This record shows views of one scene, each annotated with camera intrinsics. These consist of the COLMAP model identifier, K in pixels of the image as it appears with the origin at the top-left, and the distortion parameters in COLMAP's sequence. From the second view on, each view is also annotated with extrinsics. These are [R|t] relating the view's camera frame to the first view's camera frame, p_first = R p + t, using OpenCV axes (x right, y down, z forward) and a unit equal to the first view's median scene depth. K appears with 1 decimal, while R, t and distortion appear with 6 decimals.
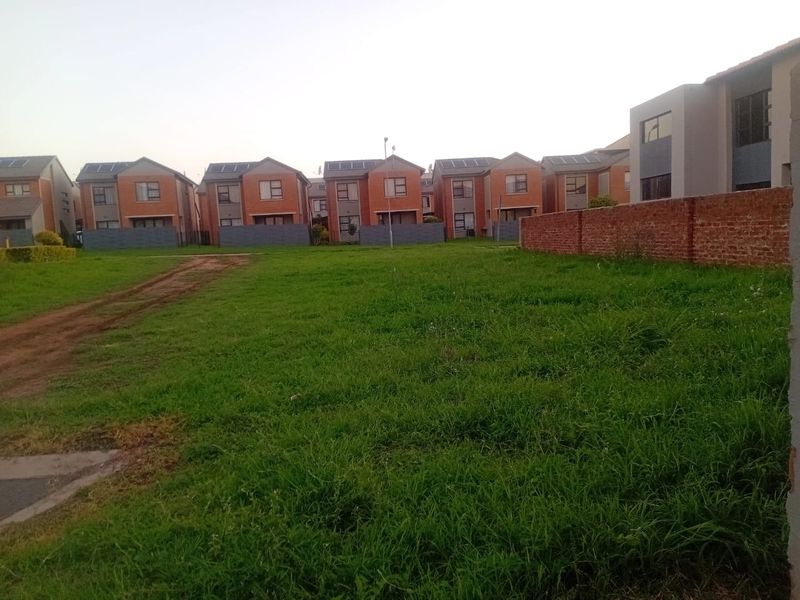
lens RADIAL K [[617.9, 0, 404.8], [0, 617.9, 294.7], [0, 0, 1]] dist [0.038715, -0.081724]
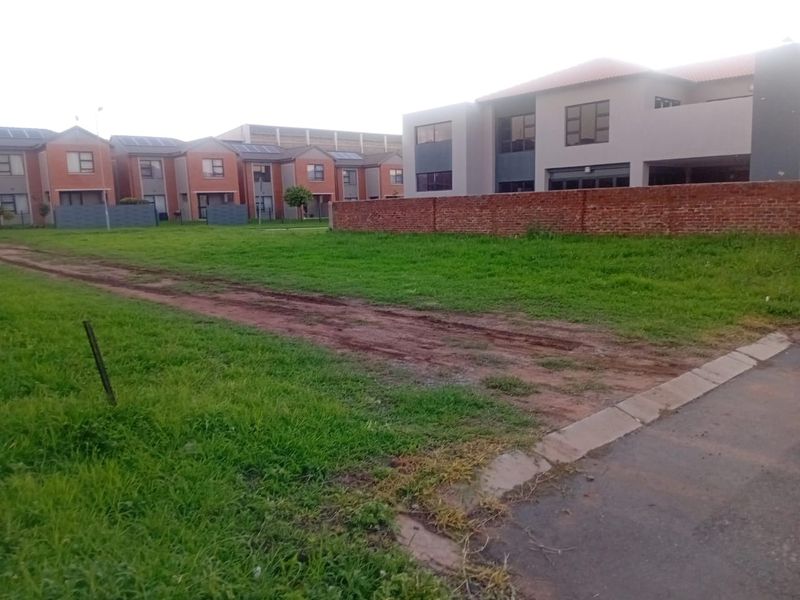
lens RADIAL K [[617.9, 0, 407.7], [0, 617.9, 305.4], [0, 0, 1]] dist [0.038715, -0.081724]
pose [[0.786074, -0.079031, 0.613059, -3.012705], [0.055624, 0.996813, 0.057181, 0.042331], [-0.615624, -0.010847, 0.787965, 0.240594]]
